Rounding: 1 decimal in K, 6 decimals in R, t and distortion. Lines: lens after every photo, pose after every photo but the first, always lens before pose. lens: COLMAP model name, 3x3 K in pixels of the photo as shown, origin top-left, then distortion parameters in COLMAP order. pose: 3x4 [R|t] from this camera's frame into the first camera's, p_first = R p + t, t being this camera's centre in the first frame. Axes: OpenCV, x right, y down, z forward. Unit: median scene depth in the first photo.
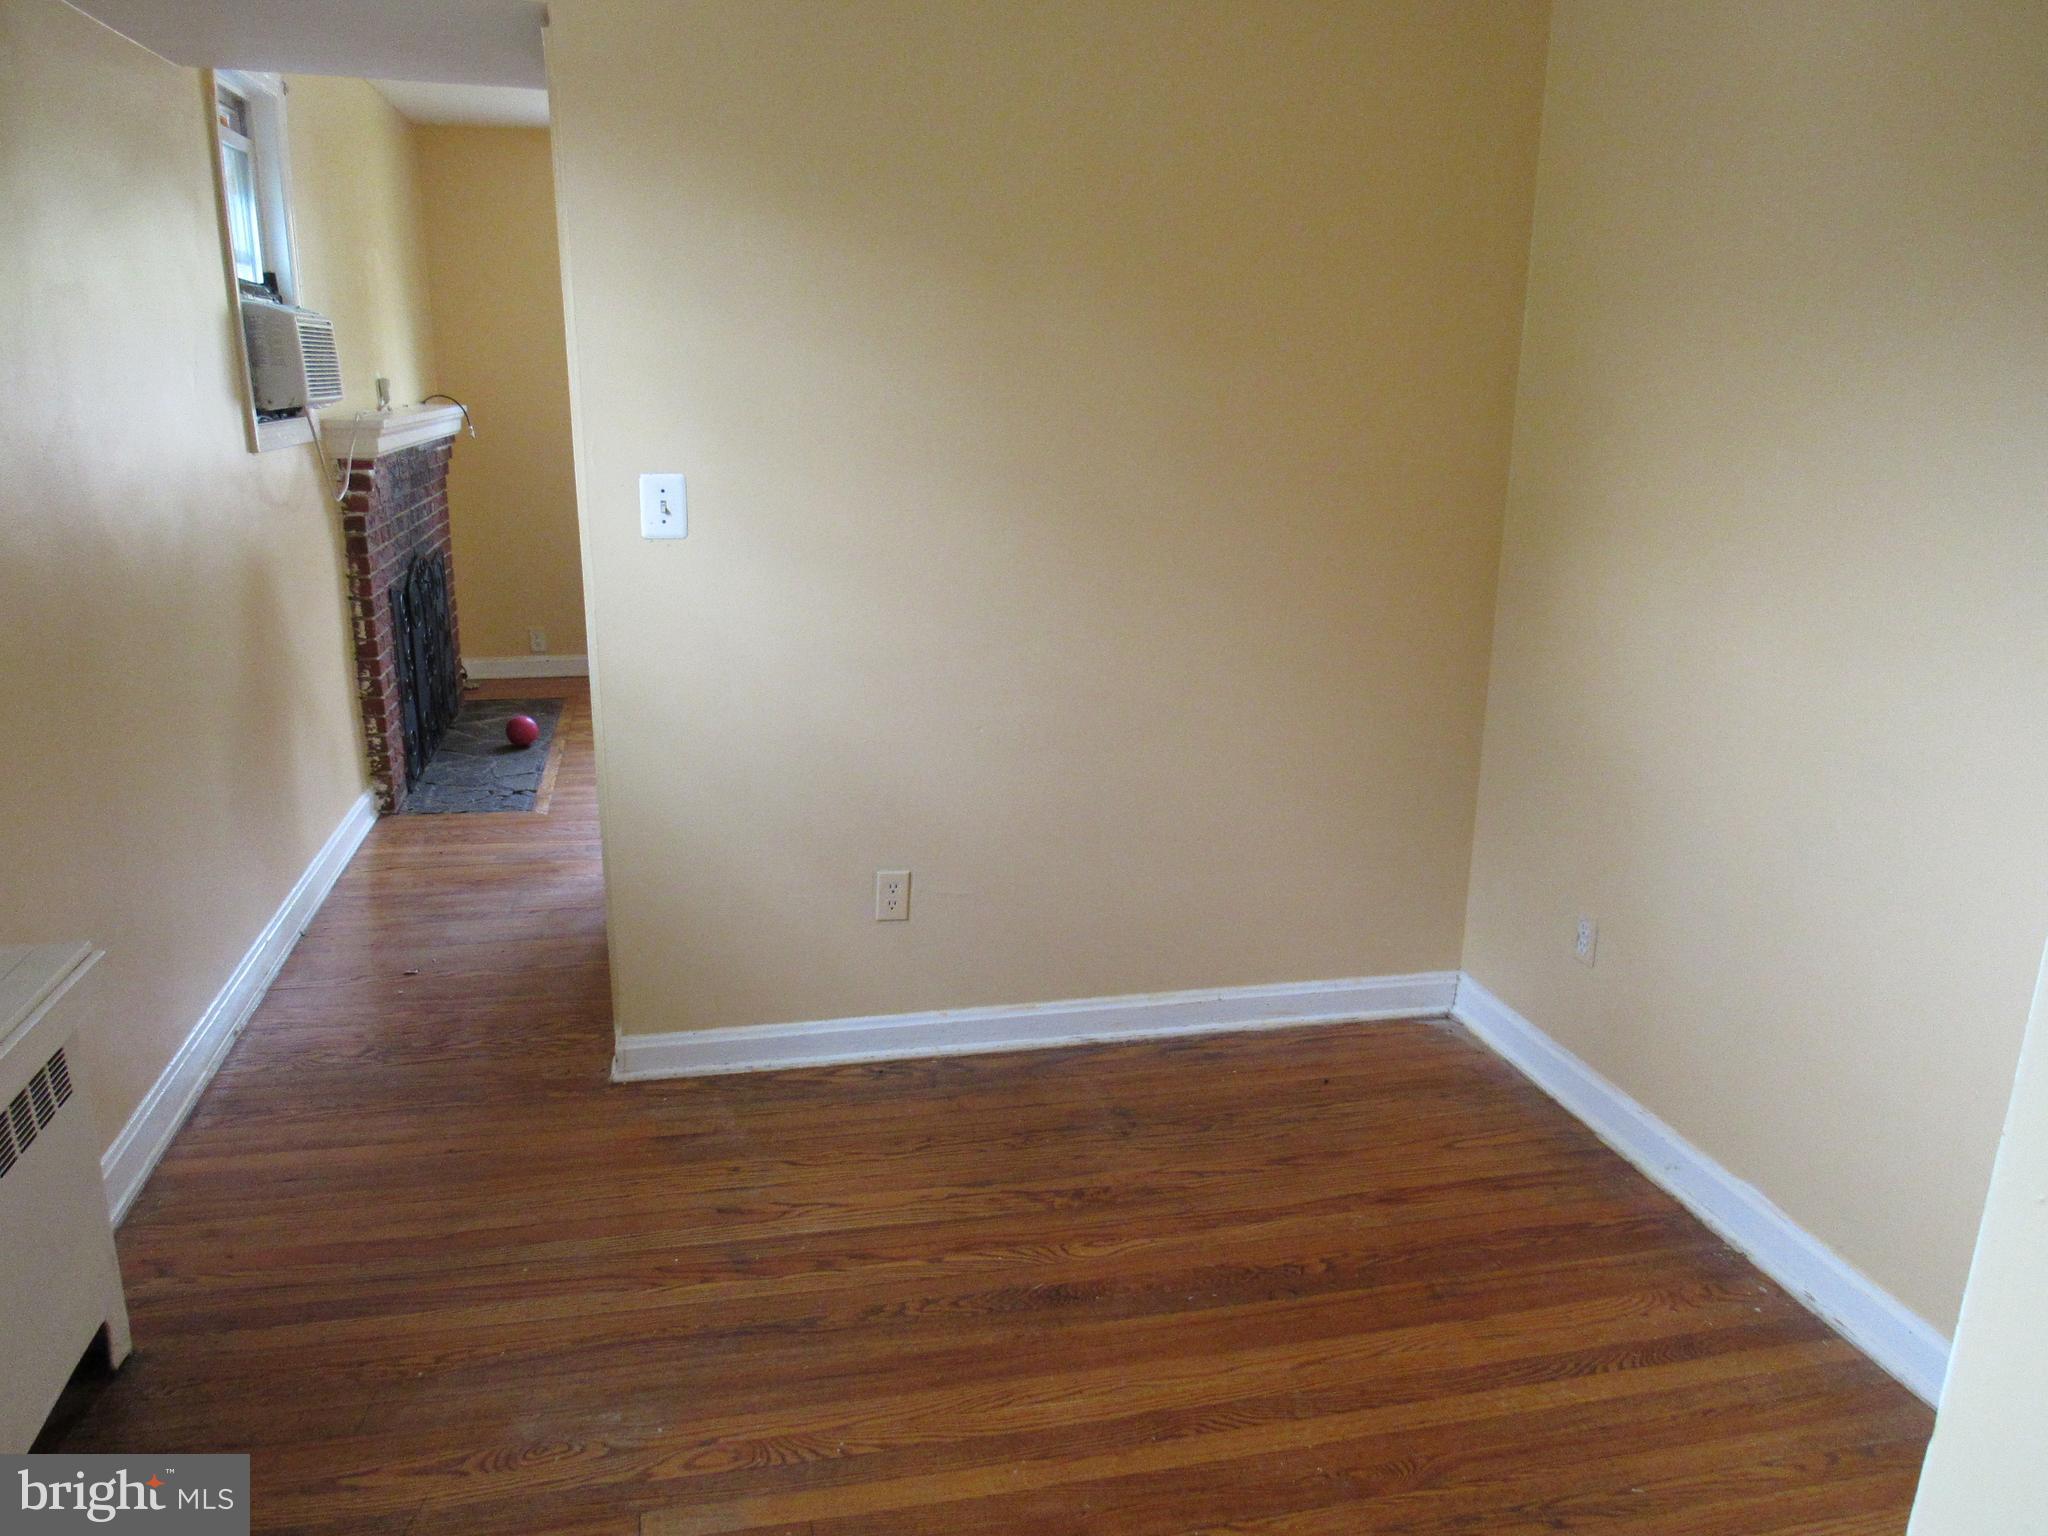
lens RADIAL K [[1458.5, 0, 1024.0], [0, 1458.5, 768.0], [0, 0, 1]] dist [-0.000107, -0.000415]
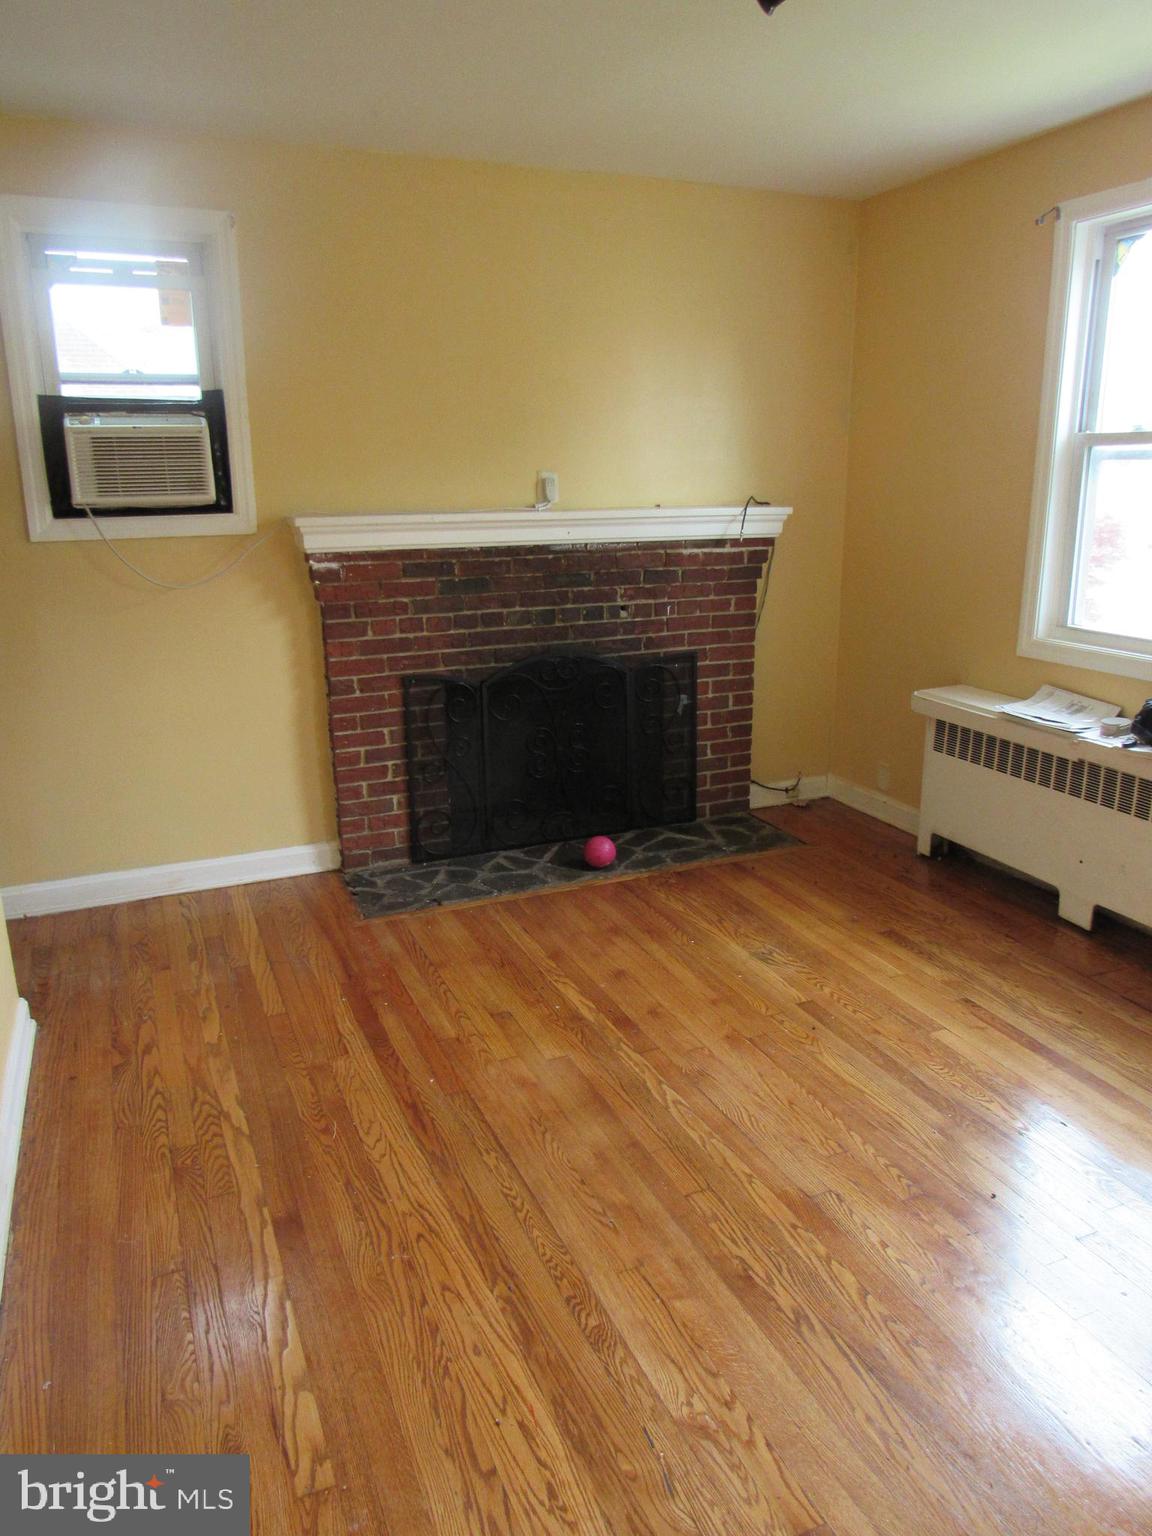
lens RADIAL K [[1093.9, 0, 576.0], [0, 1093.9, 768.0], [0, 0, 1]] dist [-0.000107, -0.000415]
pose [[0.173478, 0.239997, -0.955147, 0.303643], [-0.247584, 0.949333, 0.193569, -0.204798], [0.953209, 0.202900, 0.224108, 0.802239]]
